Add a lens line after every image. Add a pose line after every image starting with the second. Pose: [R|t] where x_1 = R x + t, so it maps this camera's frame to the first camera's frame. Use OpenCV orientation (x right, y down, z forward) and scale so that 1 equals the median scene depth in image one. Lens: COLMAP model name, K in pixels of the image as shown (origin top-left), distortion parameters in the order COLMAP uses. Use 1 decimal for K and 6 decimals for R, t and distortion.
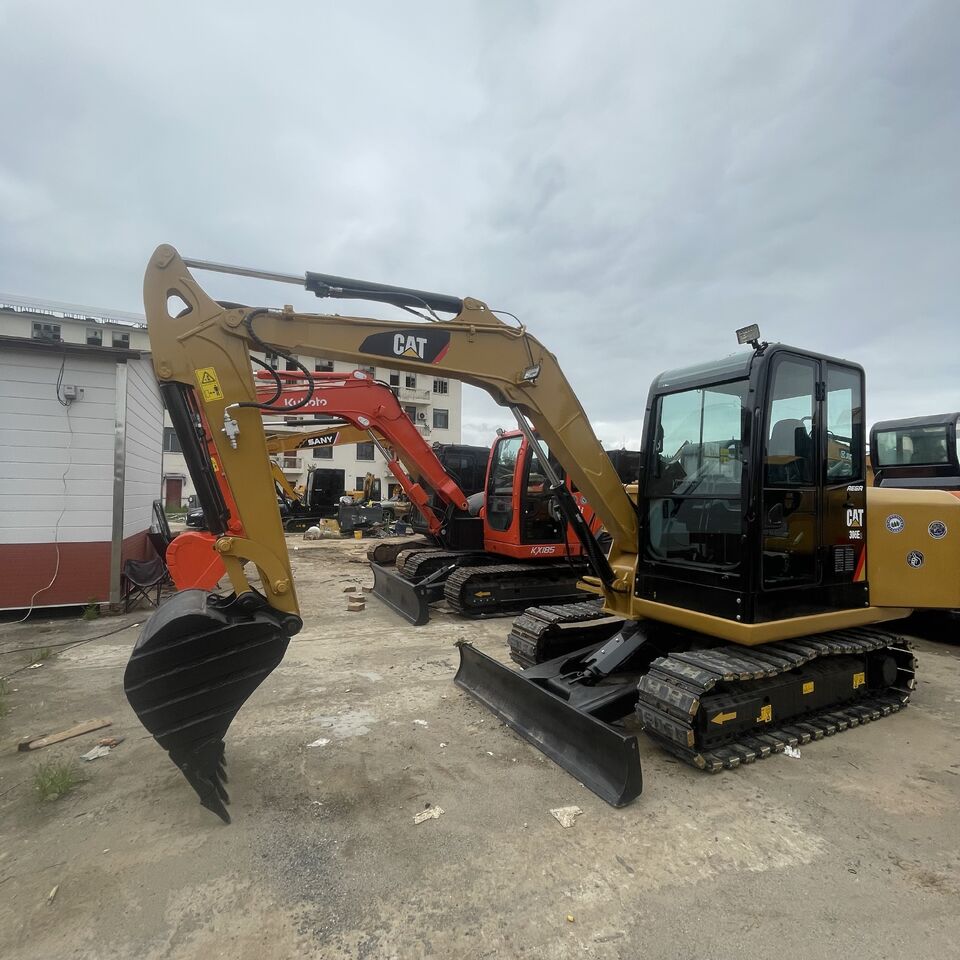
lens RADIAL K [[505.8, 0, 480.0], [0, 505.8, 480.0], [0, 0, 1]] dist [0.000419, -0.000935]
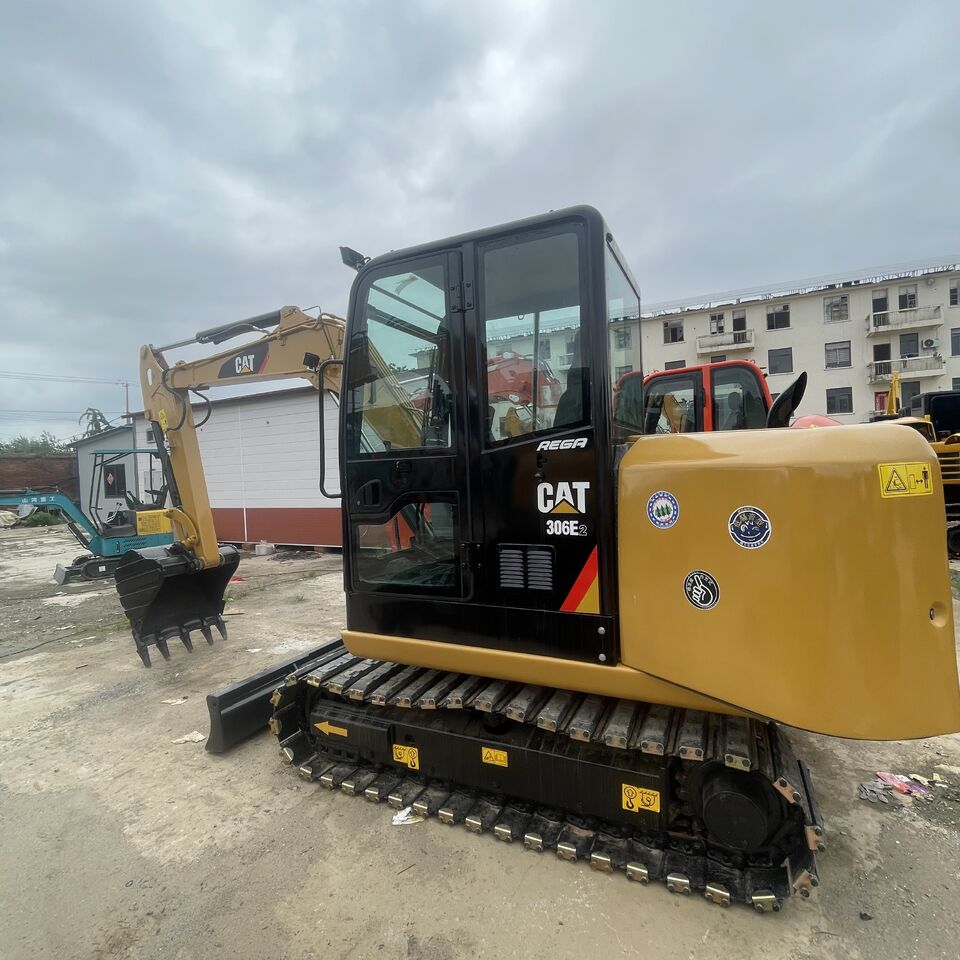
lens RADIAL K [[505.8, 0, 480.0], [0, 505.8, 480.0], [0, 0, 1]] dist [0.000419, -0.000935]
pose [[0.616368, -0.021337, -0.787169, 1.229011], [0.072199, 0.996954, 0.029510, 0.035657], [0.784142, -0.075021, 0.616030, 0.646216]]
